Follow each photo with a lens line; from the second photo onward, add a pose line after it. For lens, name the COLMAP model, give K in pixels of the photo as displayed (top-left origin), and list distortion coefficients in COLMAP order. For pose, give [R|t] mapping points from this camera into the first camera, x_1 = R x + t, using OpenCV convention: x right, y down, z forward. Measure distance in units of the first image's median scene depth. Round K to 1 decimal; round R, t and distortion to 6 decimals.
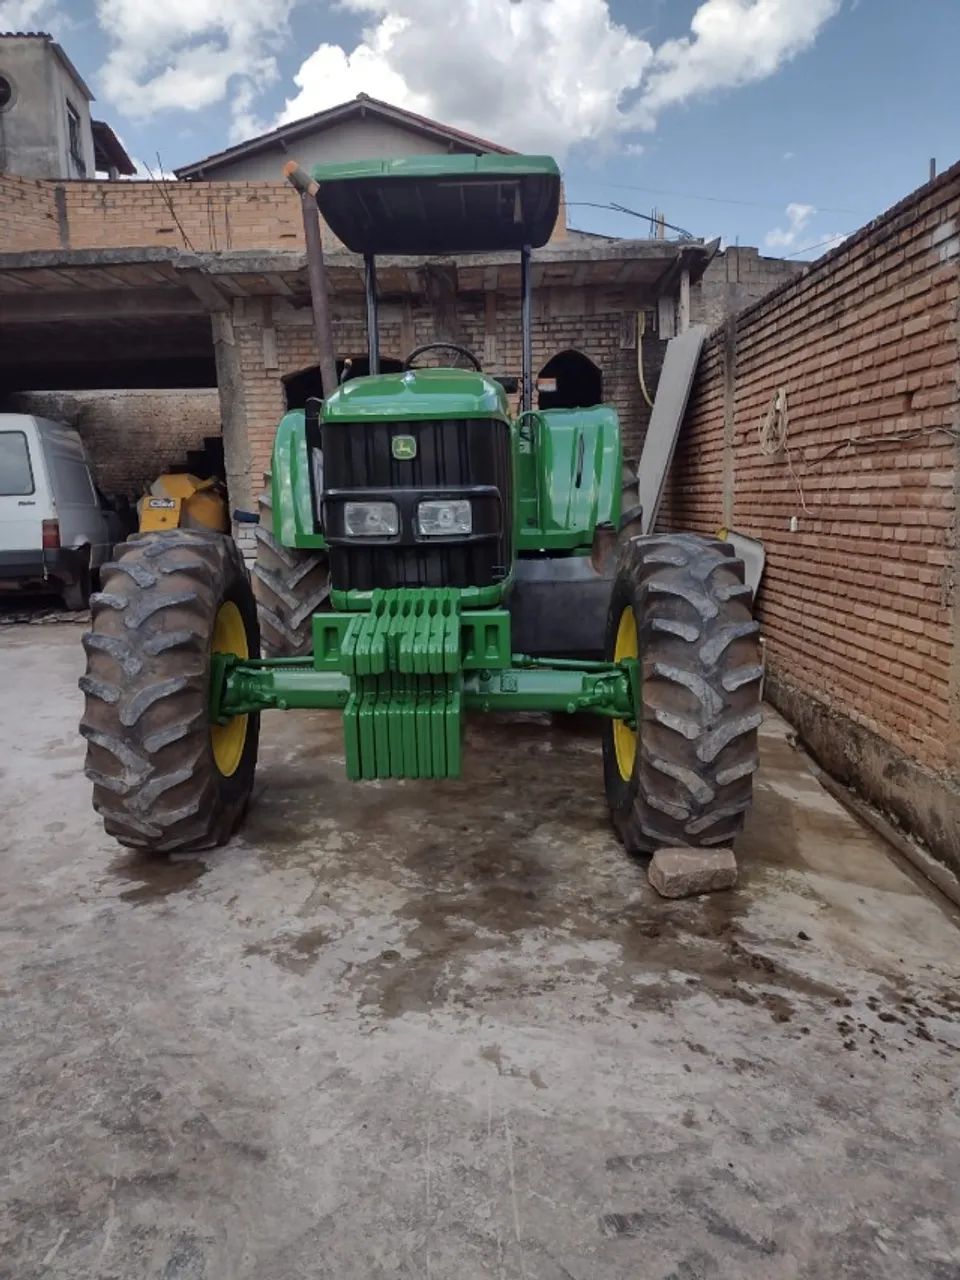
lens RADIAL K [[1016.2, 0, 480.0], [0, 1016.2, 640.0], [0, 0, 1]] dist [0.011543, -0.020655]
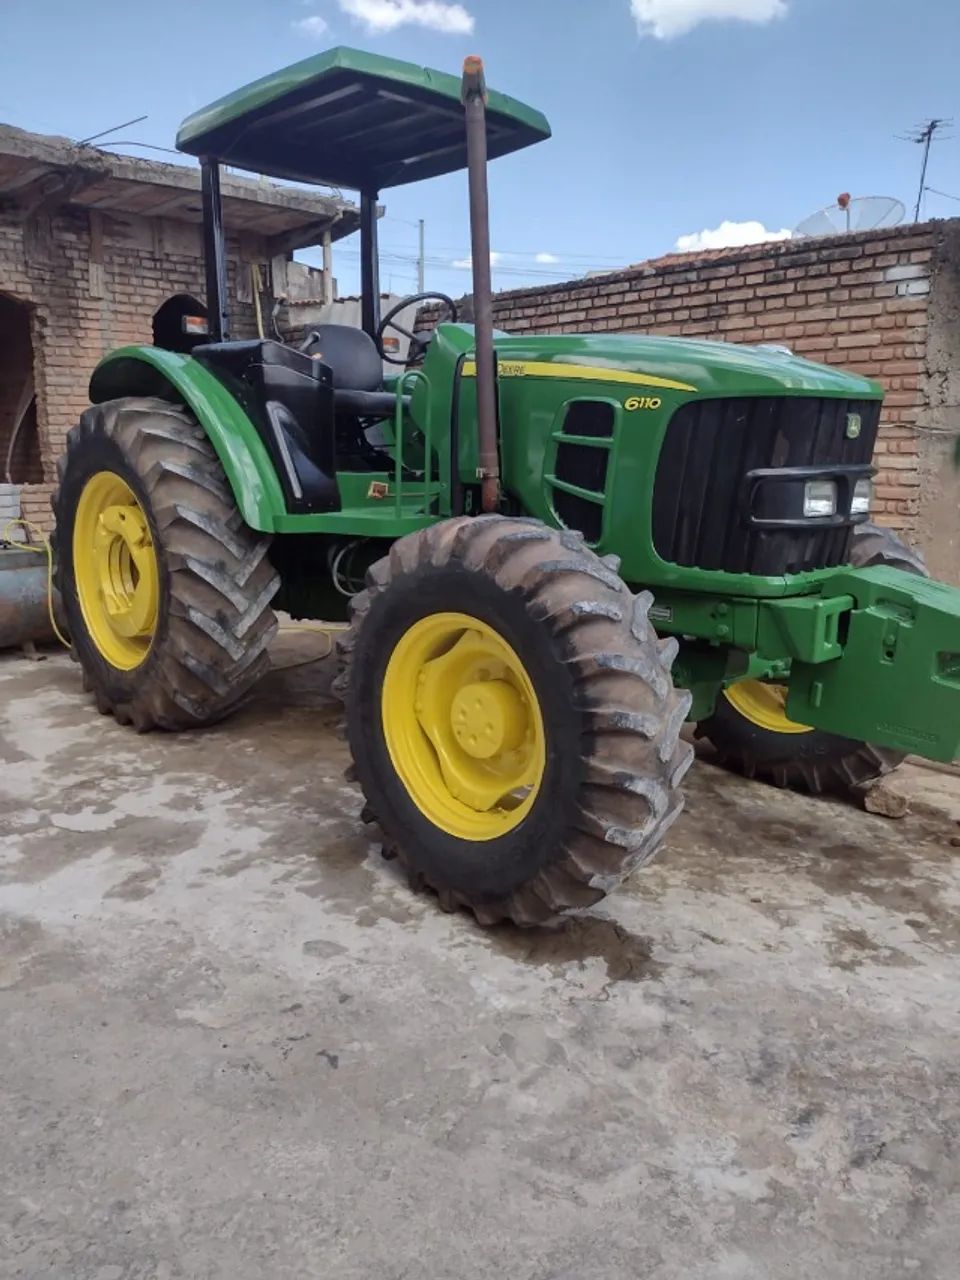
lens RADIAL K [[1016.2, 0, 480.0], [0, 1016.2, 640.0], [0, 0, 1]] dist [0.011543, -0.020655]
pose [[0.691468, -0.110676, 0.713879, -0.614565], [0.084613, 0.993801, 0.072117, -0.049691], [-0.717435, 0.010537, 0.696546, 0.330929]]
